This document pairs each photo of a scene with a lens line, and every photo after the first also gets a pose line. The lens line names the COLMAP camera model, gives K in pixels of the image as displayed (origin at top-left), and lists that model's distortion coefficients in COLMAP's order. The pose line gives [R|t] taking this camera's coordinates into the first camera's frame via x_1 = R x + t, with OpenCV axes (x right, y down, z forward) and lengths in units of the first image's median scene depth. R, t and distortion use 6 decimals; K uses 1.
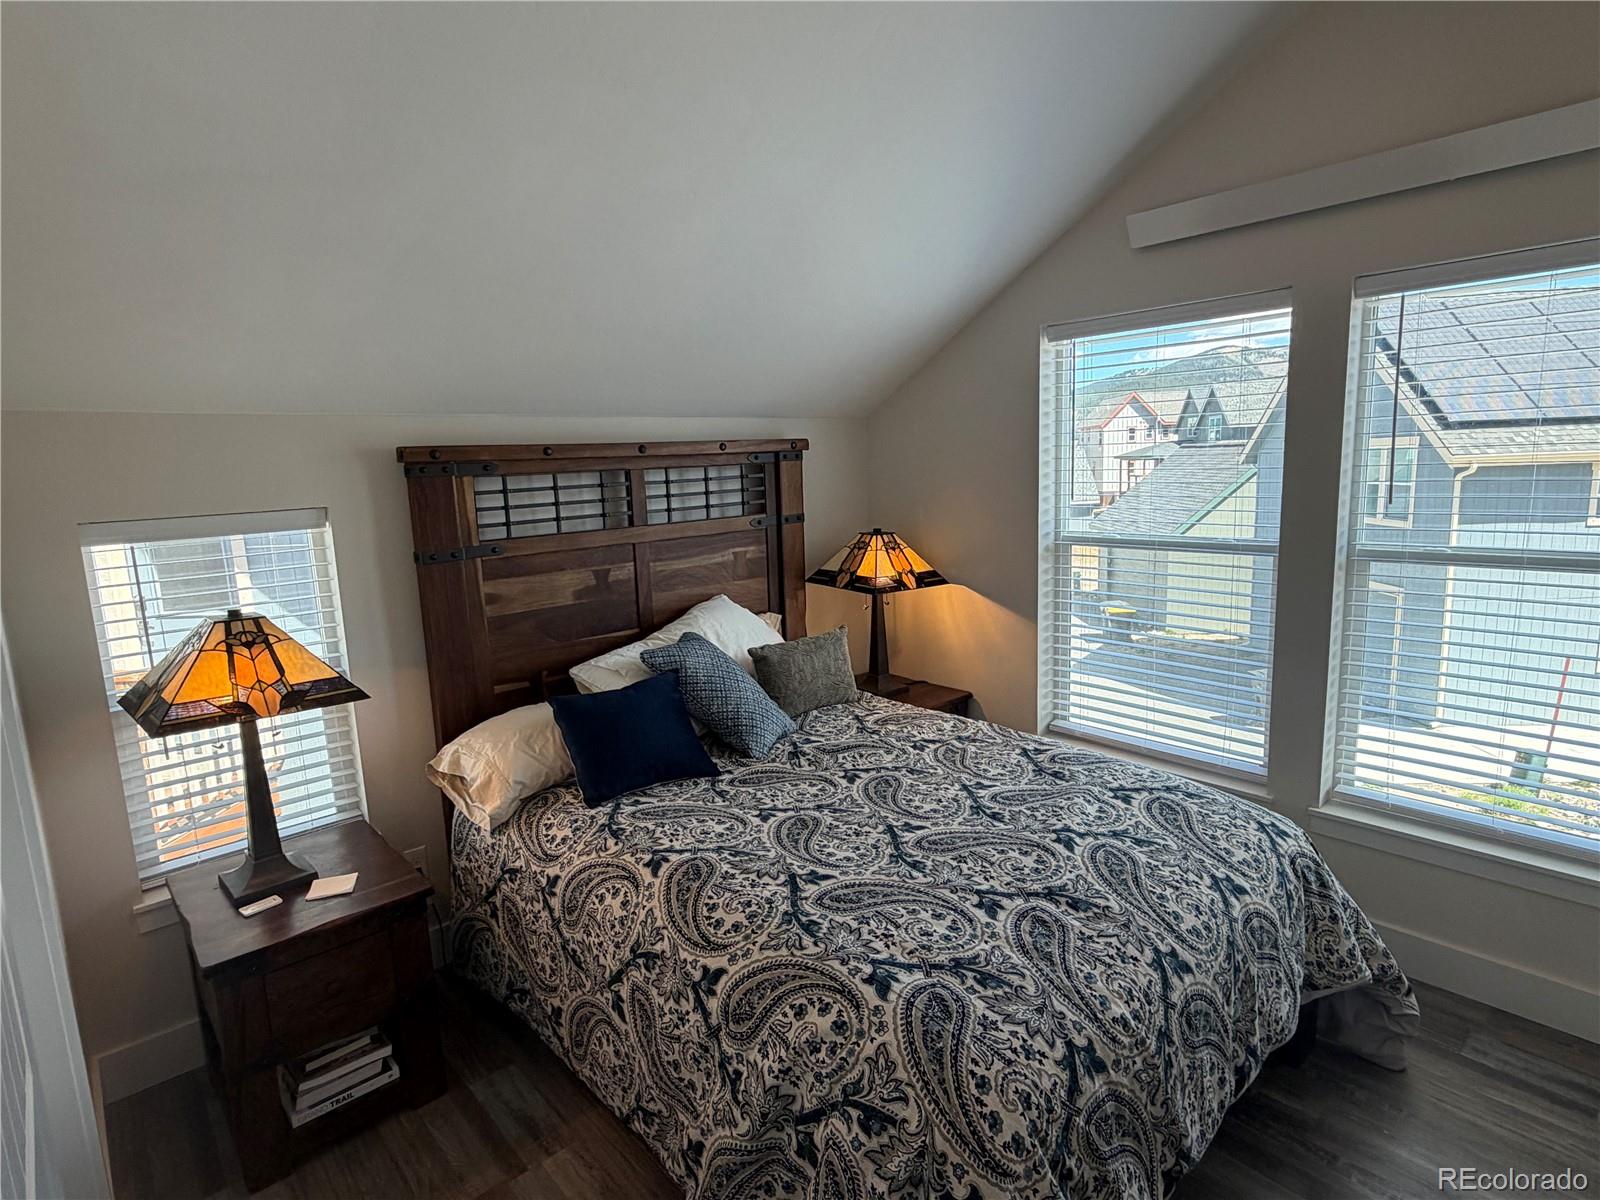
lens RADIAL K [[841.5, 0, 797.6], [0, 841.5, 600.4], [0, 0, 1]] dist [0.001295, 0.000055]
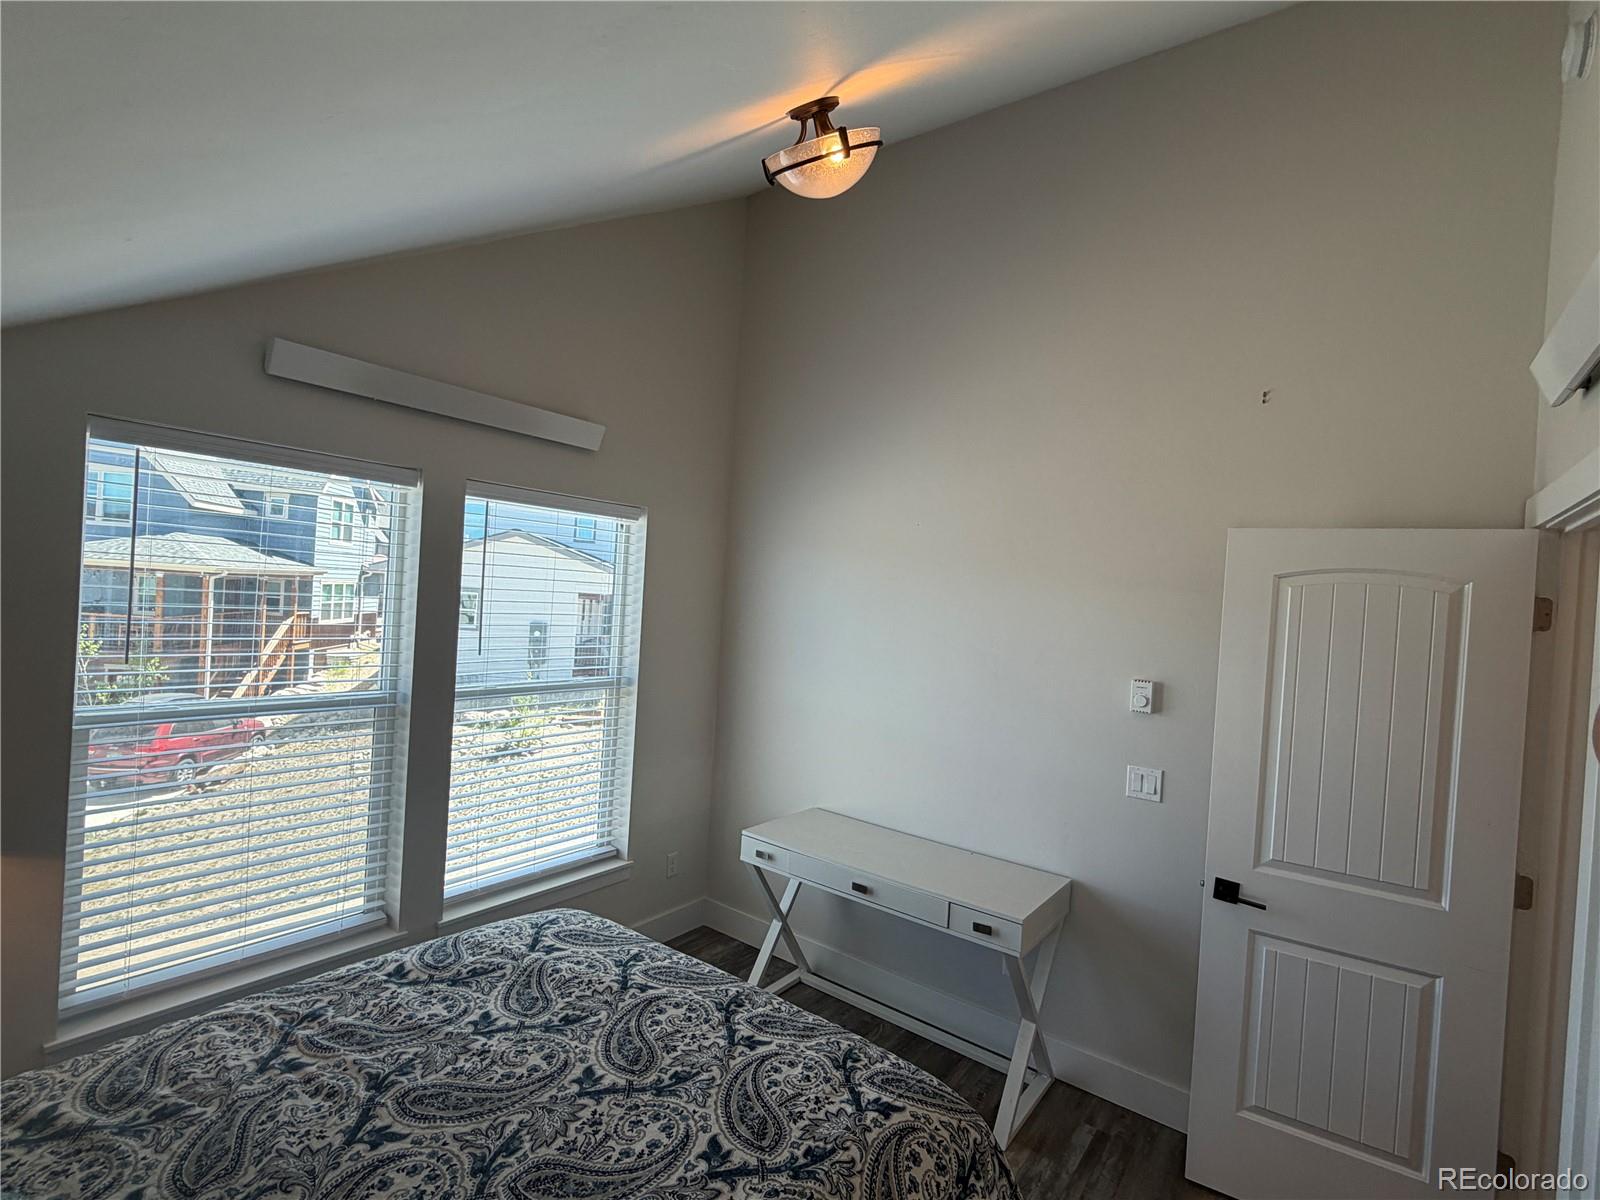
lens RADIAL K [[752.9, 0, 800.1], [0, 752.9, 601.6], [0, 0, 1]] dist [0.002375, 0.000439]
pose [[-0.201314, 0.019156, 0.979339, -0.644903], [0.104382, 0.994535, 0.002004, -0.177017], [-0.973949, 0.102629, -0.202213, 0.898997]]
